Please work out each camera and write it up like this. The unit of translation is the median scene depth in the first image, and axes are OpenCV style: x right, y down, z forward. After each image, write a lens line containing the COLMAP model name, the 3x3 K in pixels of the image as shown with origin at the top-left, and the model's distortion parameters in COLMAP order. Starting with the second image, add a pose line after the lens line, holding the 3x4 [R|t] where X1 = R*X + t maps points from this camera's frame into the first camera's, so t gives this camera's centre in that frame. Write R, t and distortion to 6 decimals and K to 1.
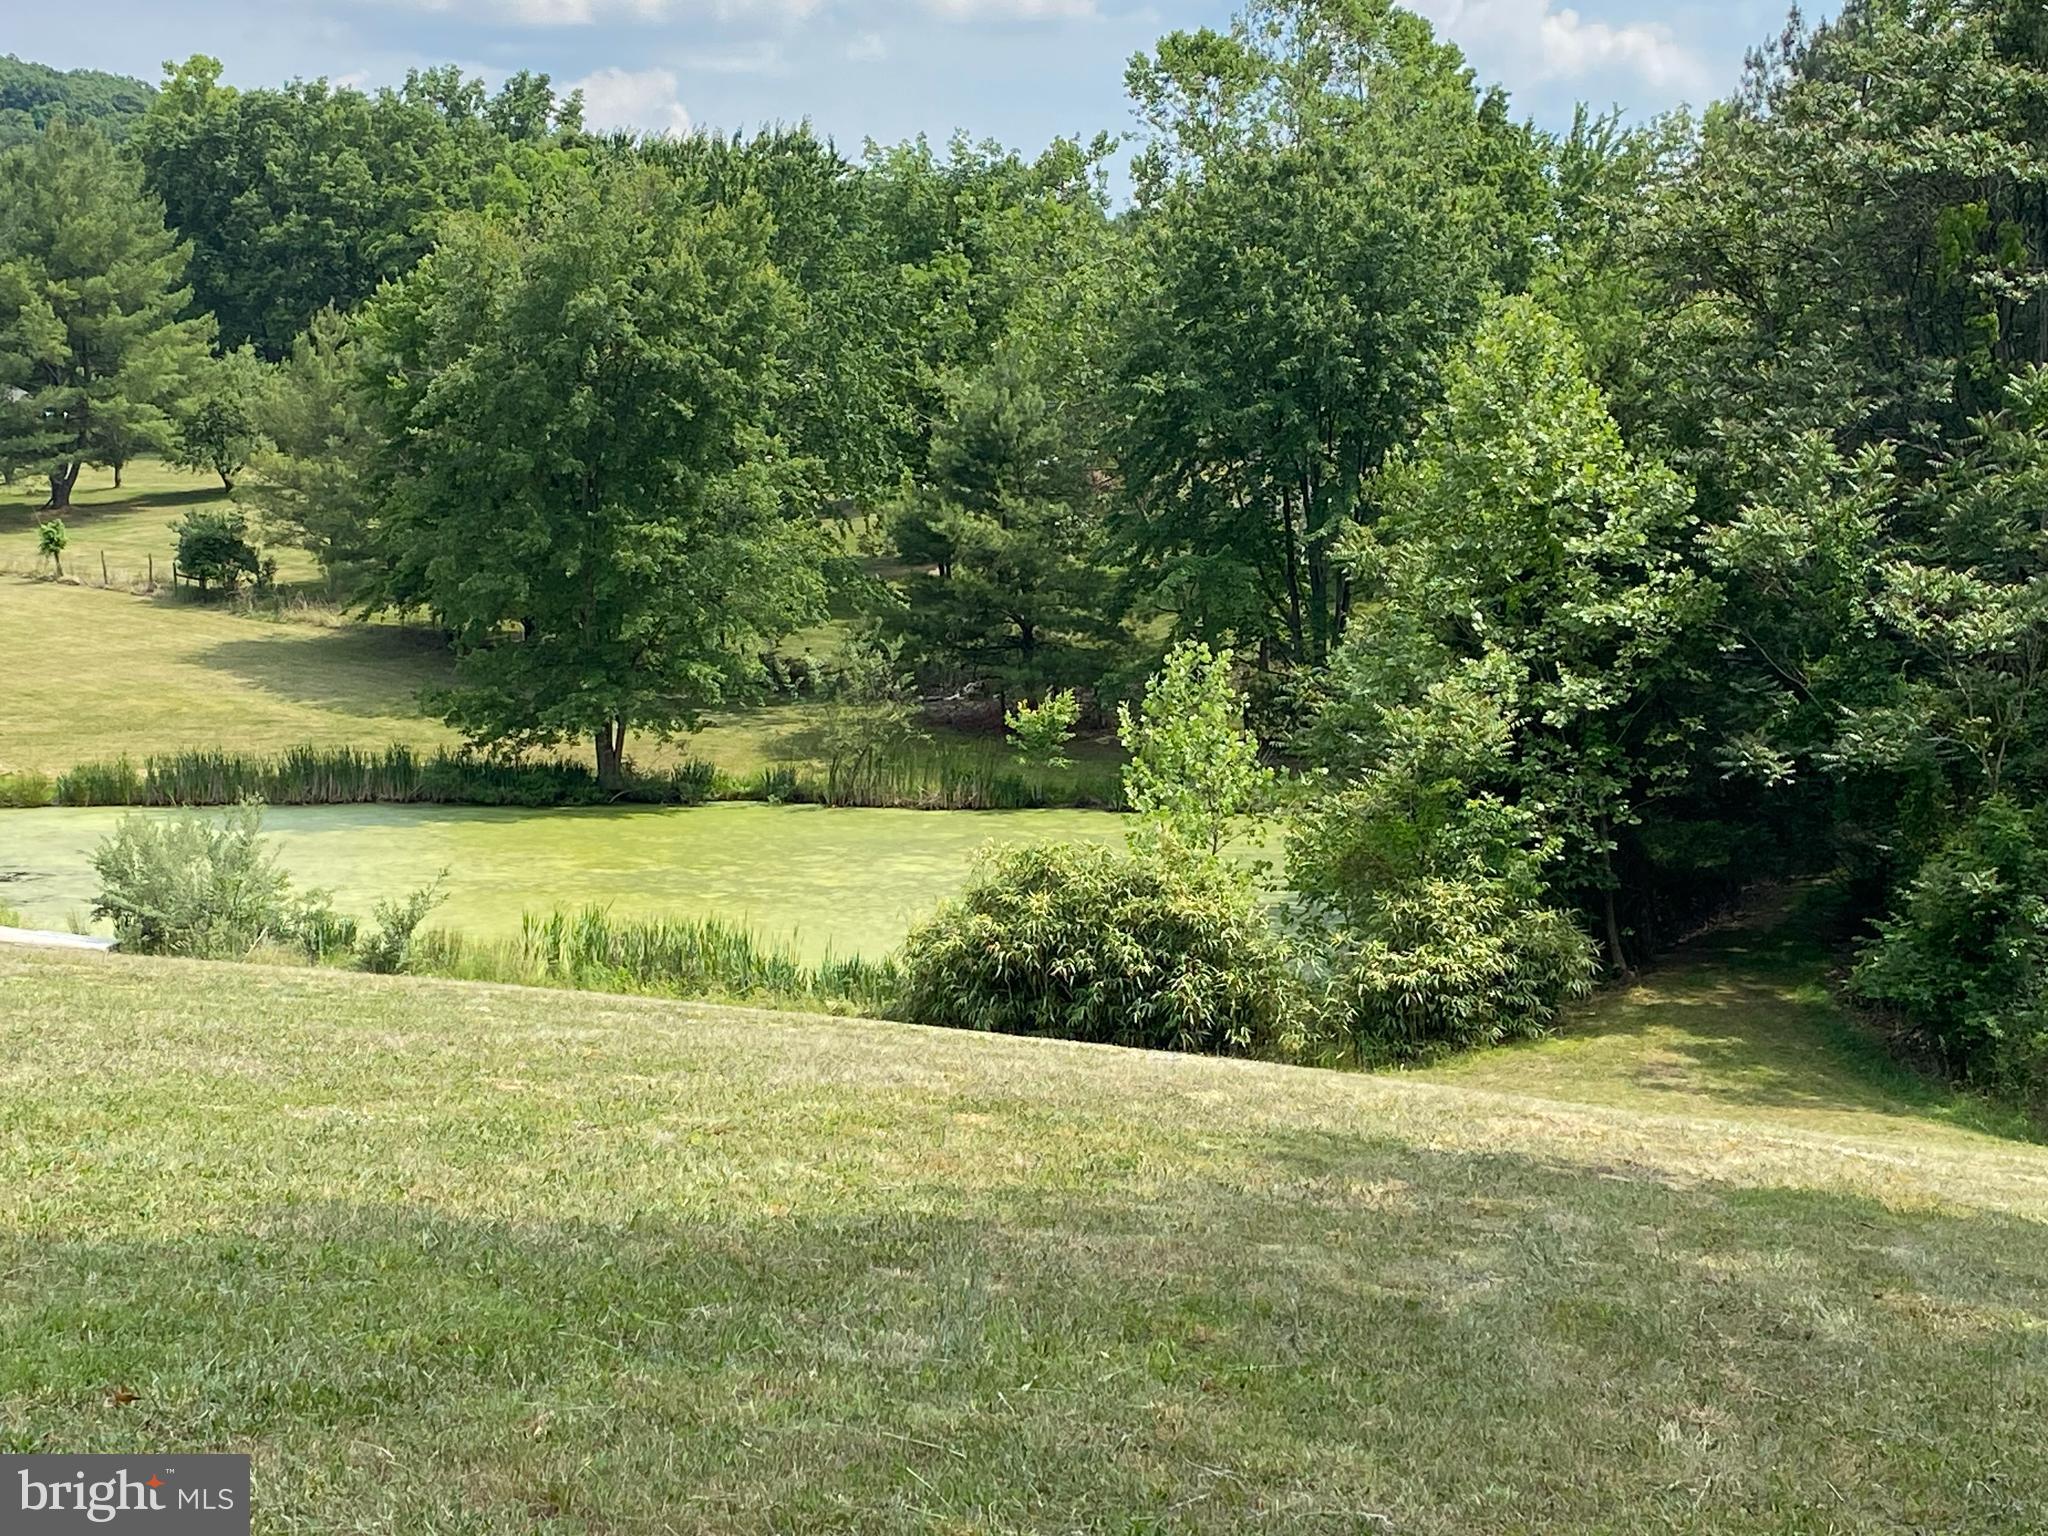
lens RADIAL K [[3373.5, 0, 1006.0], [0, 3373.5, 759.9], [0, 0, 1]] dist [0.112694, 0.000000]
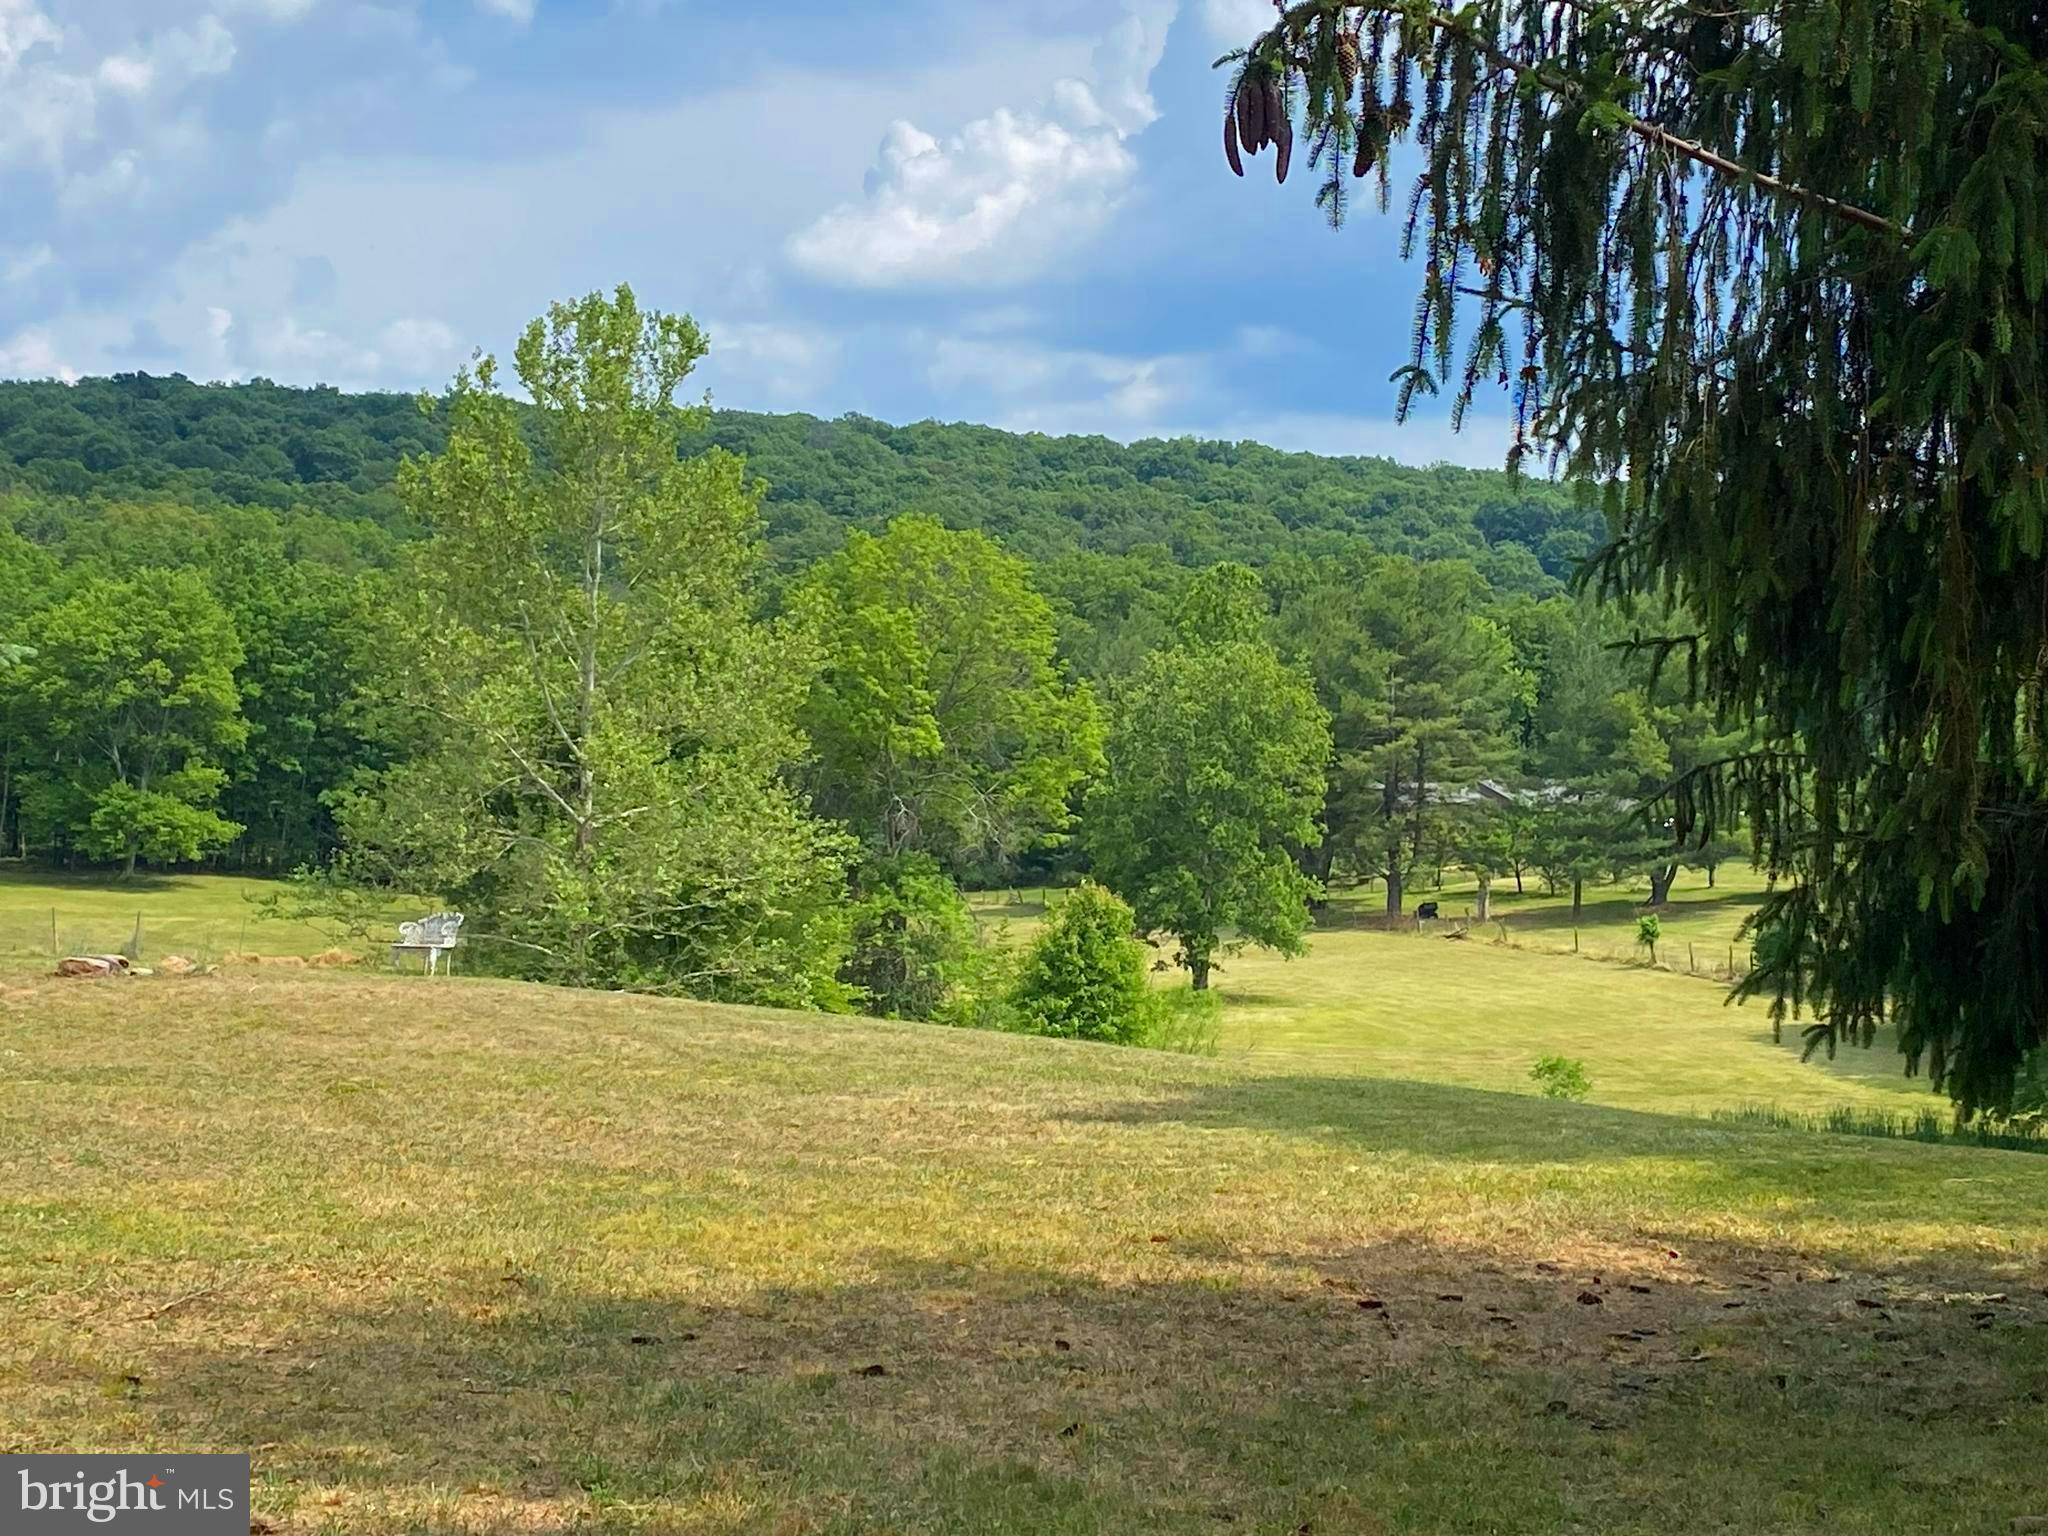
lens RADIAL K [[3373.5, 0, 977.4], [0, 3373.5, 740.7], [0, 0, 1]] dist [0.112694, 0.000000]
pose [[0.889581, -0.002807, -0.456769, 0.055369], [-0.053245, 0.992527, -0.109795, 0.012258], [0.453664, 0.121992, 0.882784, -0.162292]]
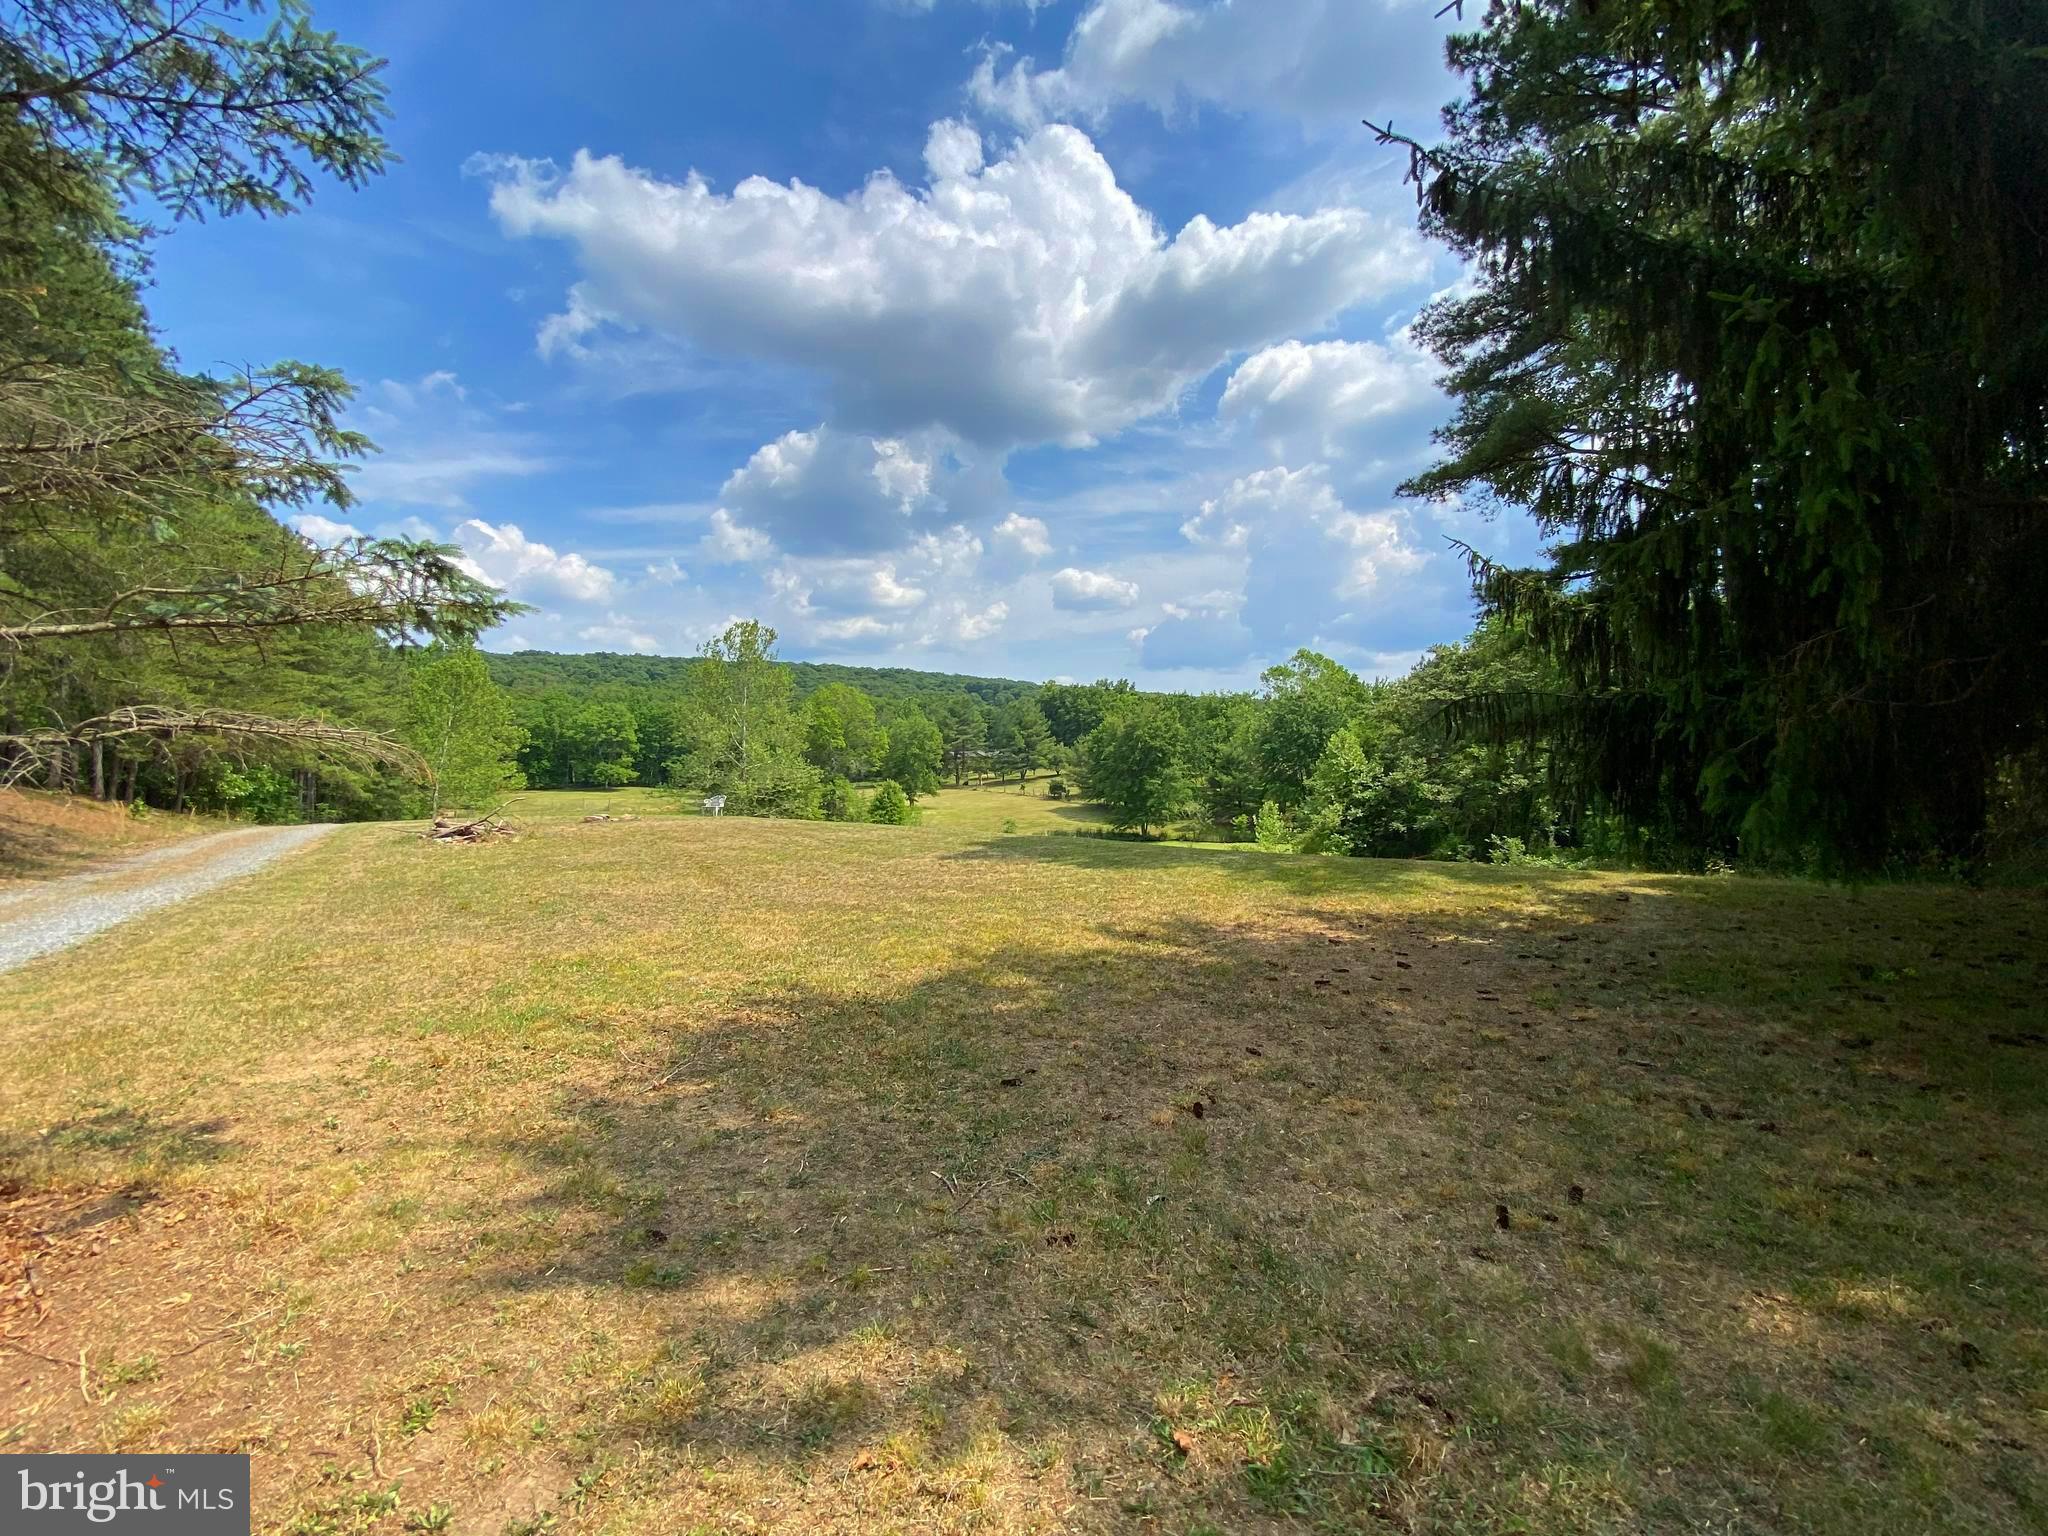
lens RADIAL K [[828.8, 0, 1046.4], [0, 828.8, 771.2], [0, 0, 1]] dist [-0.008347, -0.004335]
pose [[0.973790, -0.020937, -0.226484, 0.007559], [0.002489, 0.996676, -0.081435, 0.008016], [0.227436, 0.078737, 0.970605, -0.109533]]
